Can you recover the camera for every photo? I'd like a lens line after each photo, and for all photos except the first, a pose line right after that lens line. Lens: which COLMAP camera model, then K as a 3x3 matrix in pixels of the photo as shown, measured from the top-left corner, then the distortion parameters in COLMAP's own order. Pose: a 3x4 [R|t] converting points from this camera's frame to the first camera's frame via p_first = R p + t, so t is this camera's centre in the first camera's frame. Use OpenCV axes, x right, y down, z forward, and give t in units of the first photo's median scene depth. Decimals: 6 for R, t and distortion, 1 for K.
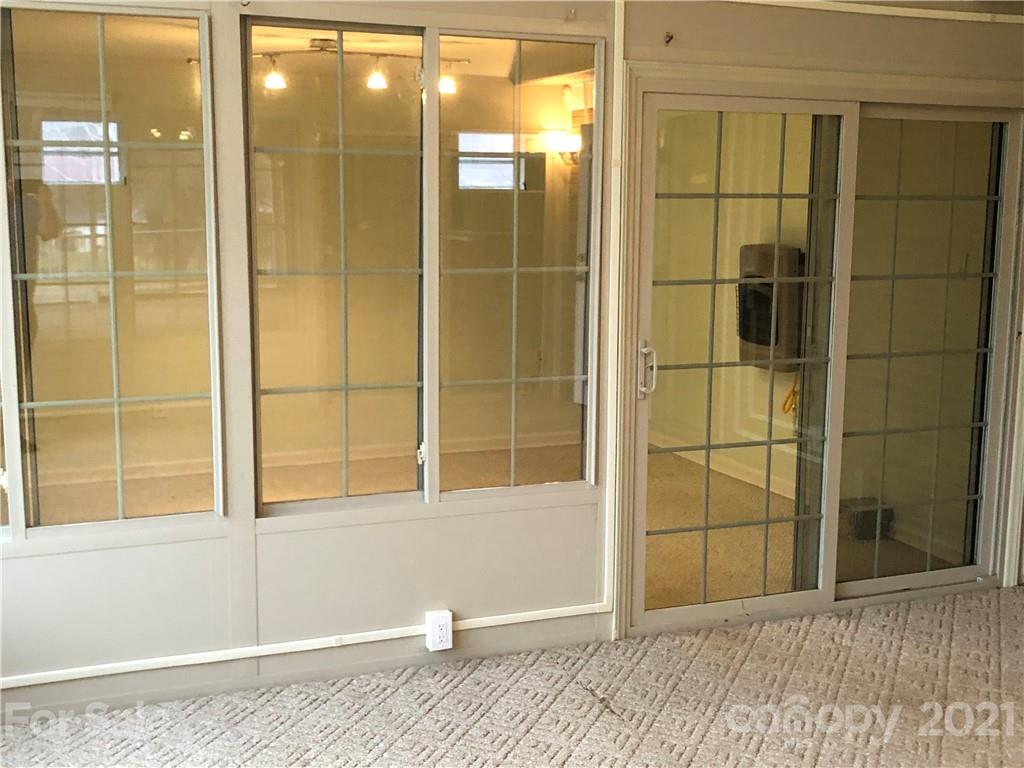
lens RADIAL K [[1224.9, 0, 512.1], [0, 1224.9, 386.1], [0, 0, 1]] dist [0.039441, 0.000000]
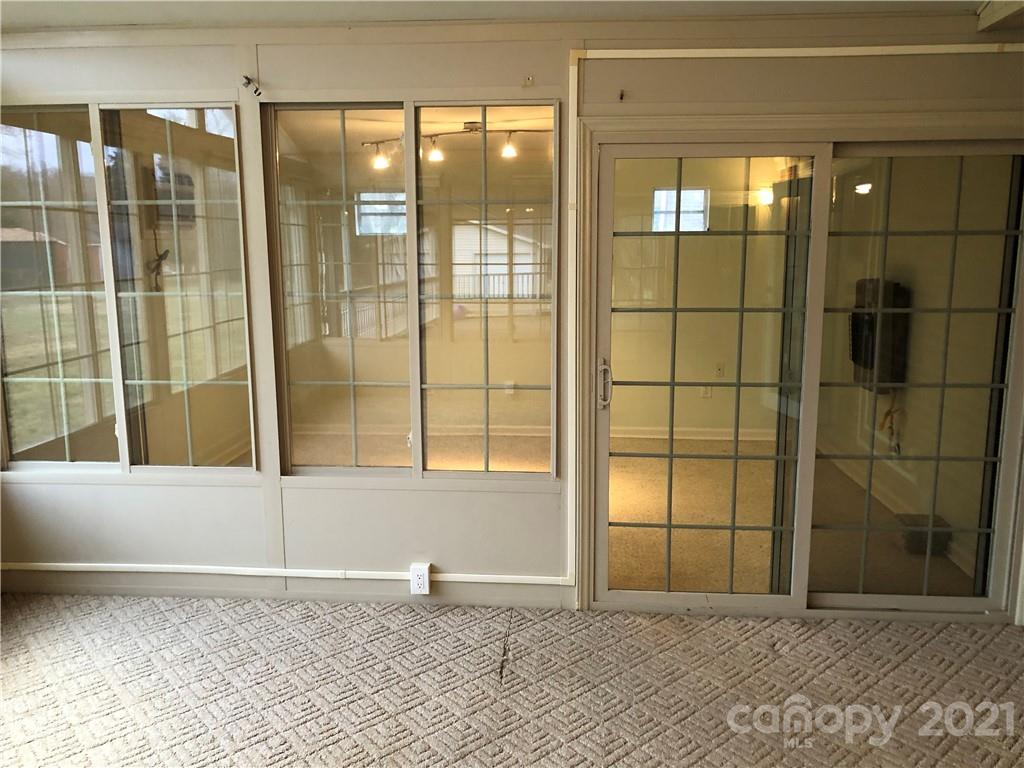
lens RADIAL K [[843.0, 0, 511.9], [0, 843.0, 380.8], [0, 0, 1]] dist [0.018901, 0.004930]
pose [[0.898756, 0.060229, -0.434294, 0.370380], [-0.058214, 0.998143, 0.017954, -0.025110], [0.434568, 0.009145, 0.900592, 0.237941]]
